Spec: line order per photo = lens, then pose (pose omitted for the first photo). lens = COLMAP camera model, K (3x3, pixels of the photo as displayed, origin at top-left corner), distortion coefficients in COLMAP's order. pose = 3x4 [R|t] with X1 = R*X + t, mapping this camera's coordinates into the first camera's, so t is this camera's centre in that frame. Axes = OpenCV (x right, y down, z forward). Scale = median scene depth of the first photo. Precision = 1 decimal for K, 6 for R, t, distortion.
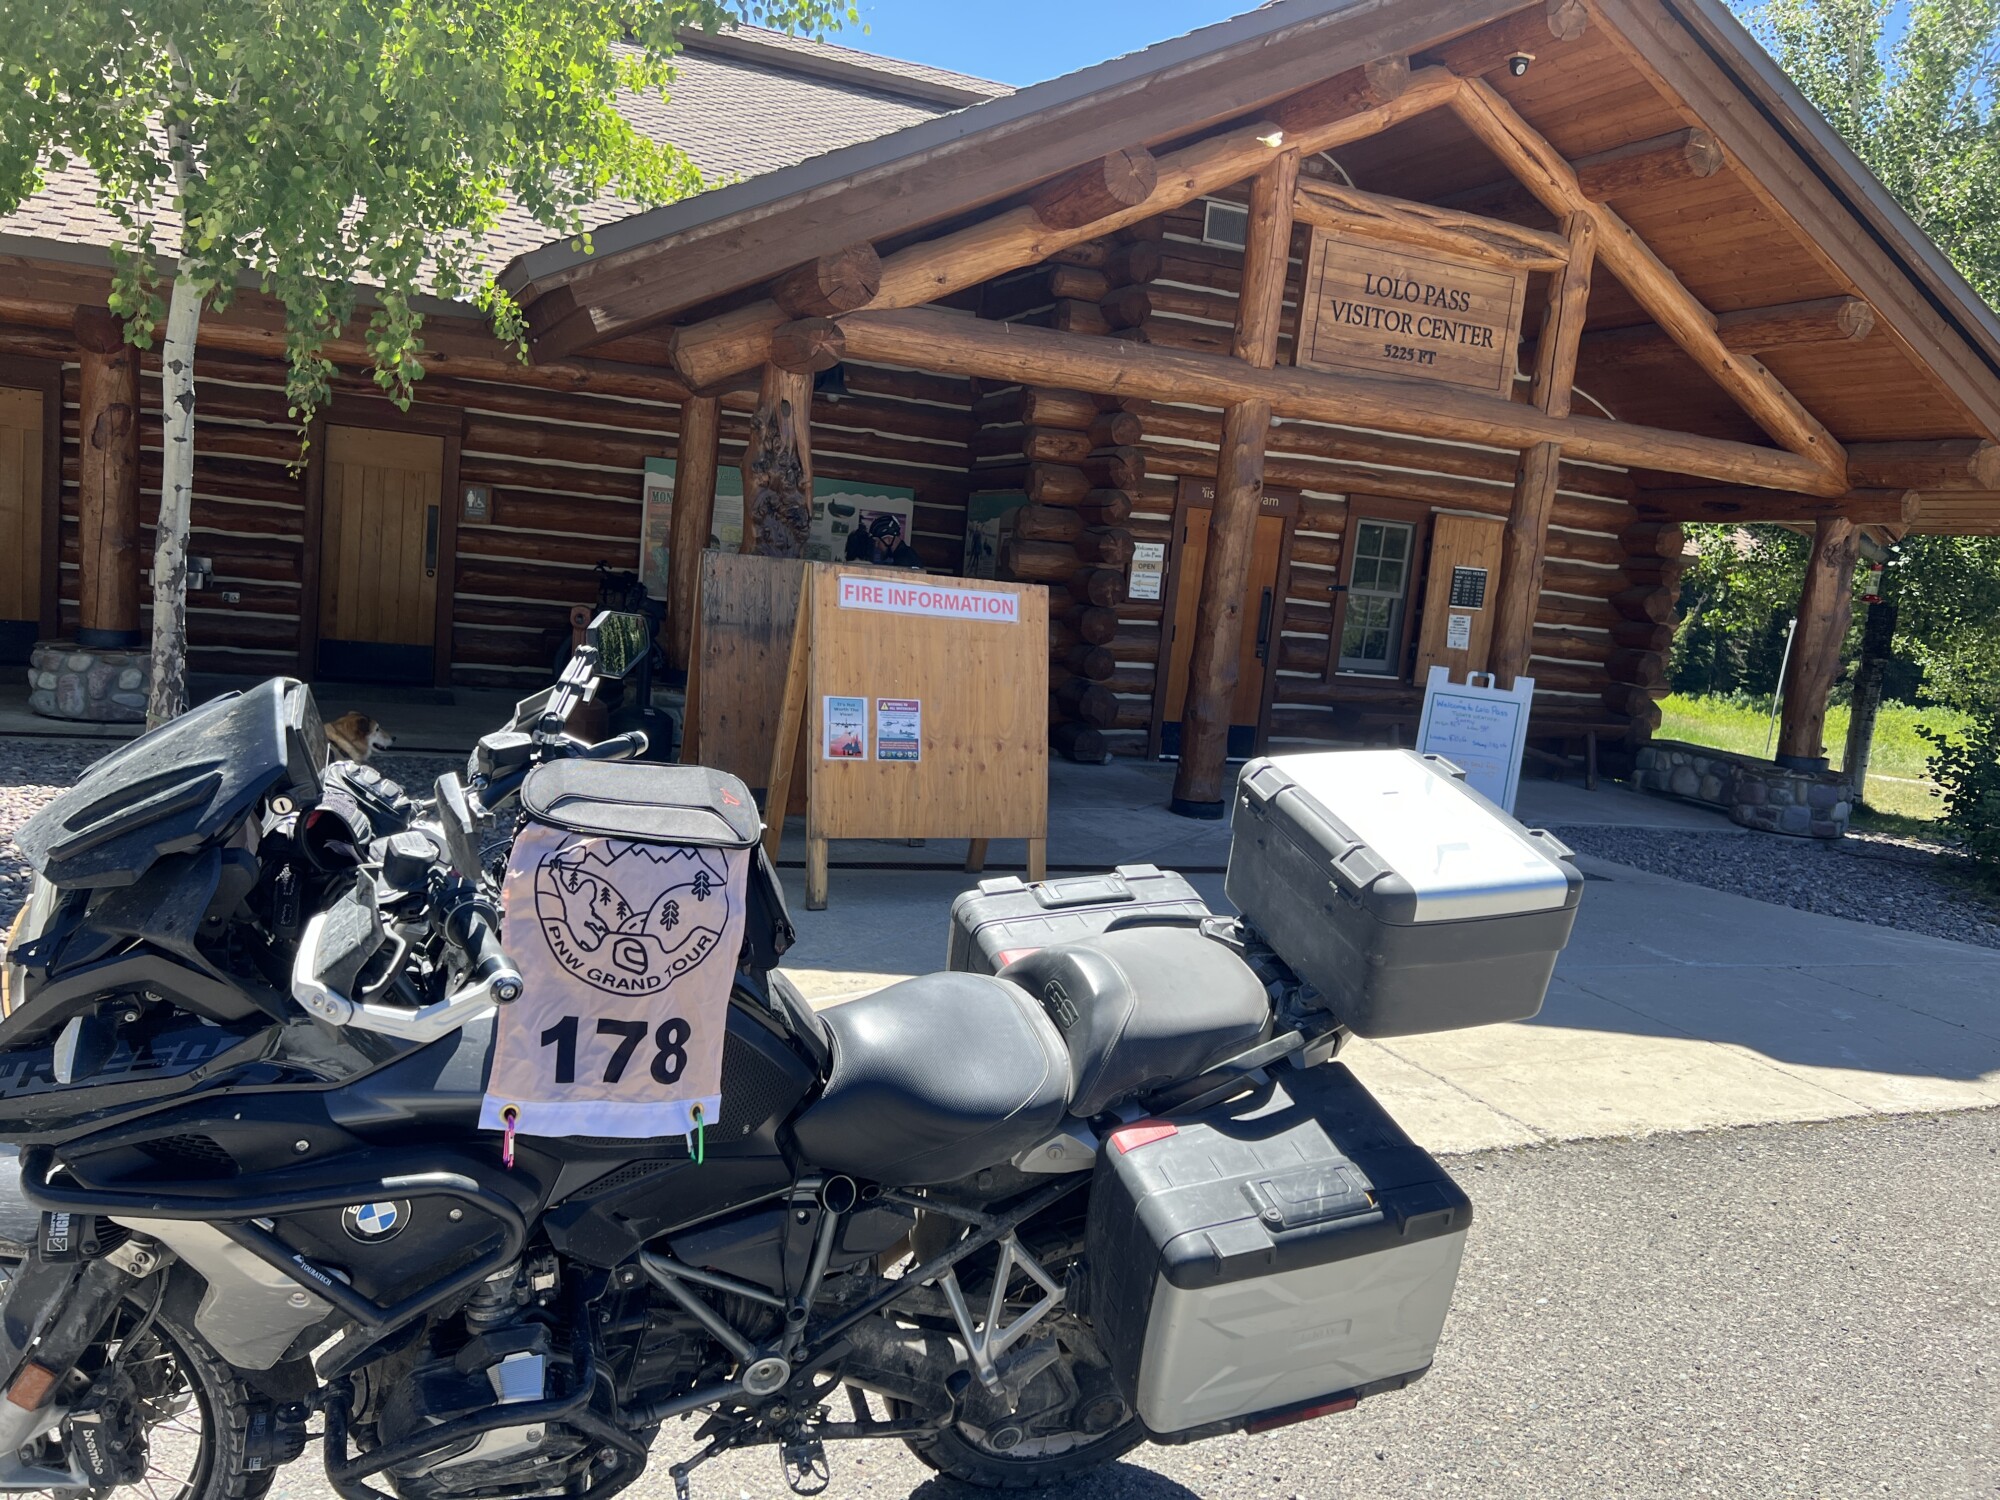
lens RADIAL K [[1491.8, 0, 1002.3], [0, 1491.8, 760.3], [0, 0, 1]] dist [0.090820, -0.167368]
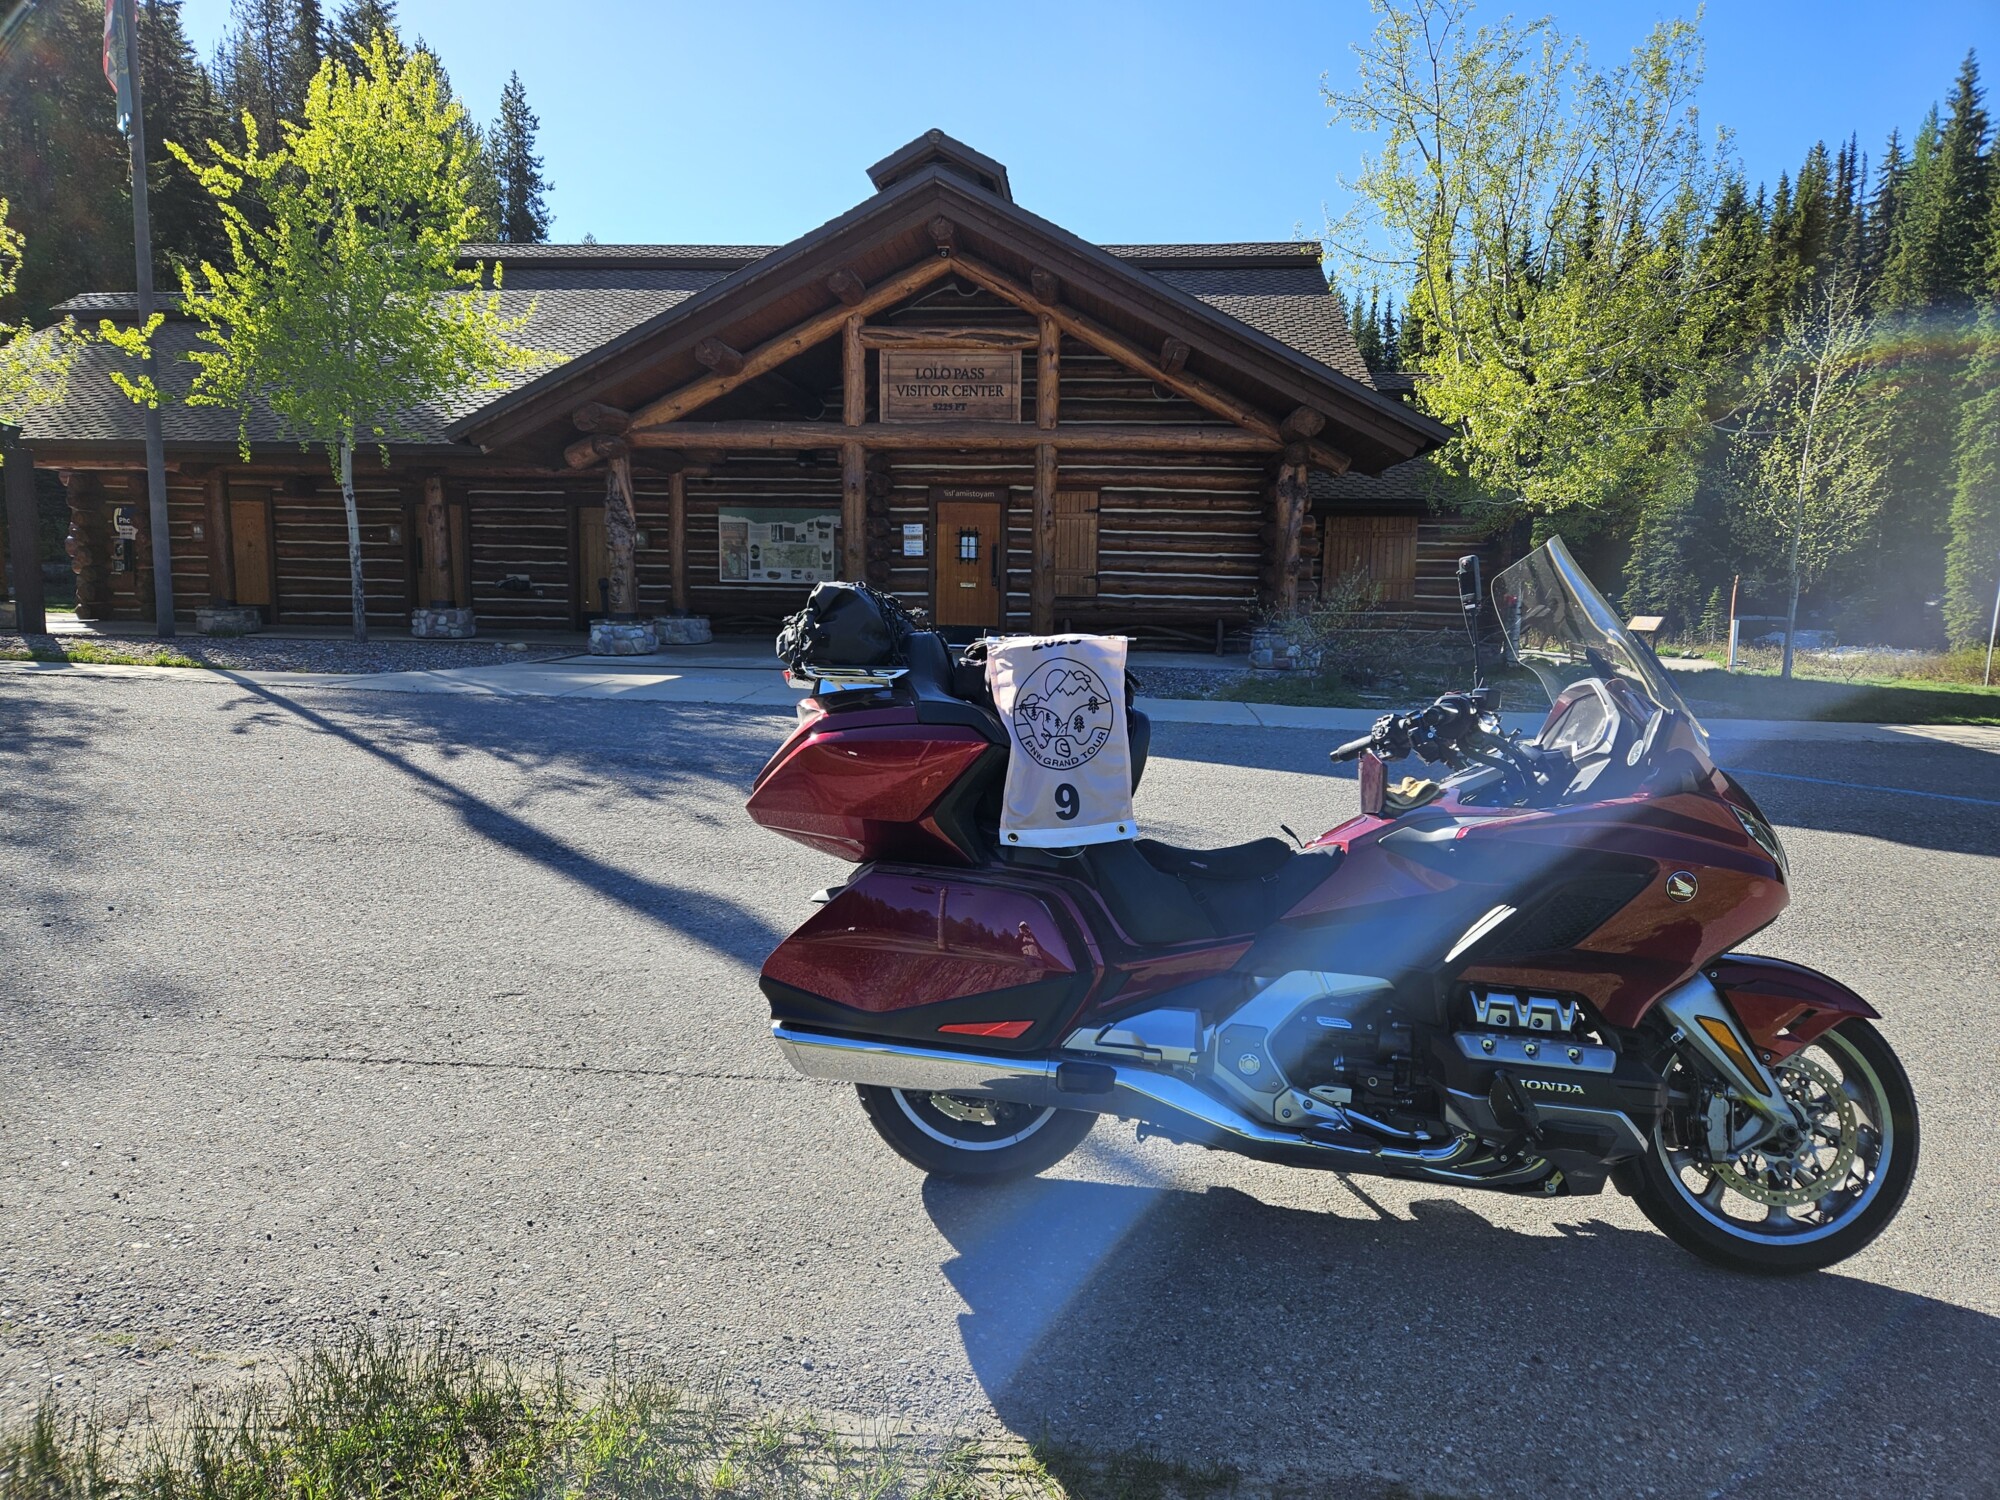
lens RADIAL K [[1344.8, 0, 1000.0], [0, 1344.8, 750.0], [0, 0, 1]] dist [0.091728, -0.072049]
pose [[0.881940, -0.022532, -0.470823, 1.097570], [0.006566, 0.999347, -0.035525, 0.212669], [0.471316, 0.028239, 0.881512, -0.428370]]
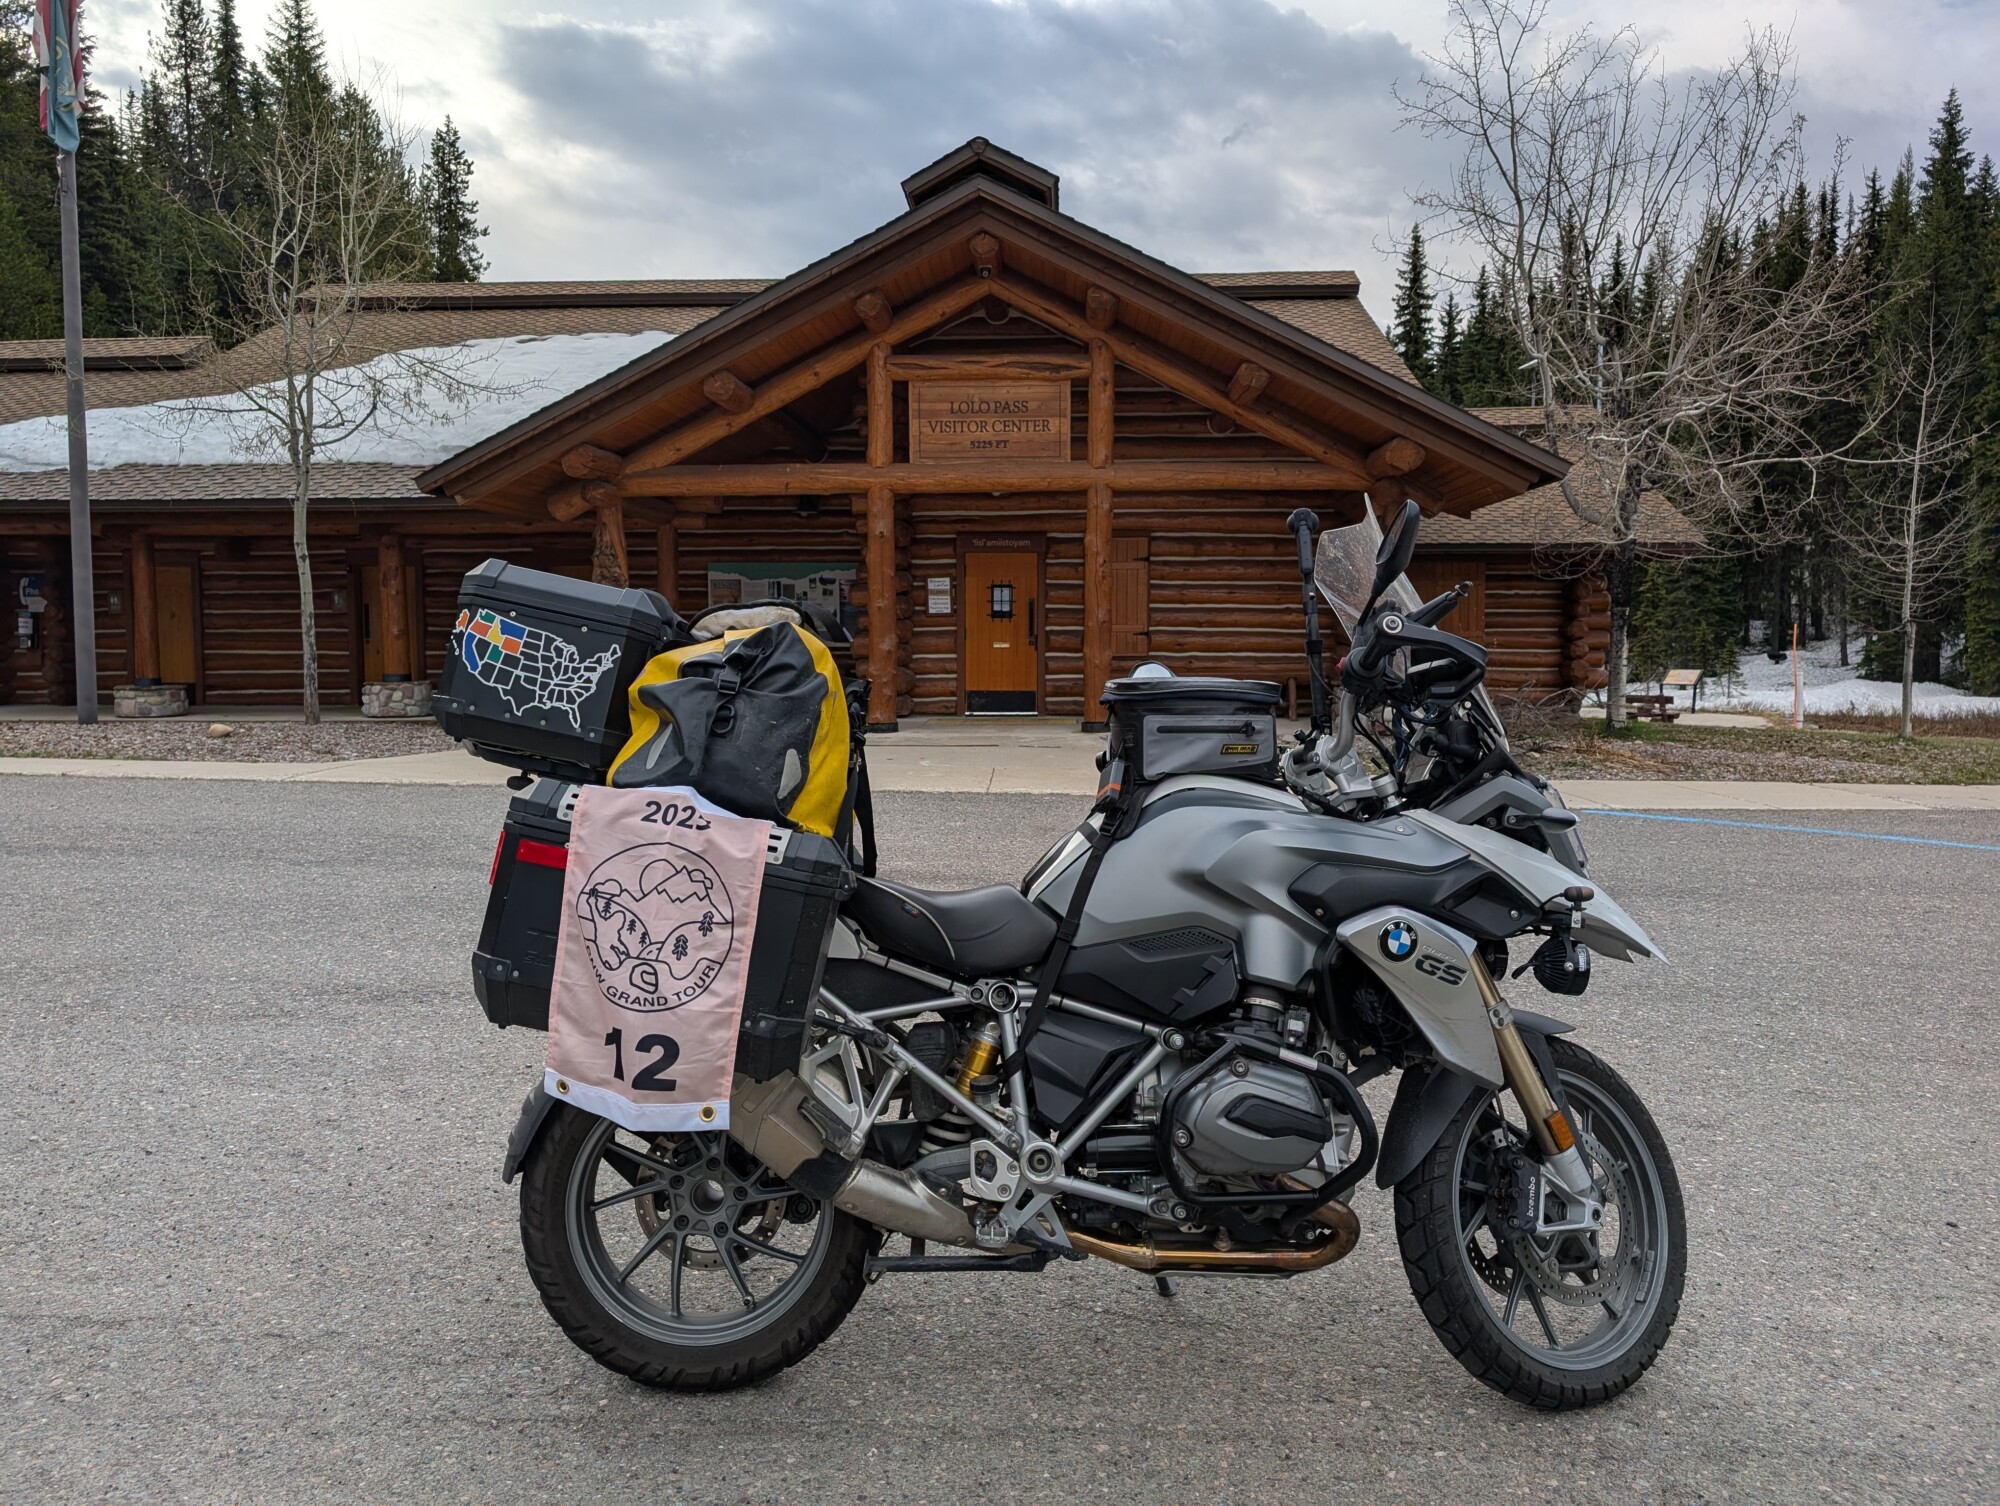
lens RADIAL K [[1438.7, 0, 1000.0], [0, 1438.7, 753.0], [0, 0, 1]] dist [0.042908, -0.047161]
pose [[0.896308, -0.061940, -0.439085, 0.945014], [0.028401, 0.996182, -0.082554, 0.193958], [0.442521, 0.061523, 0.894645, -0.375057]]
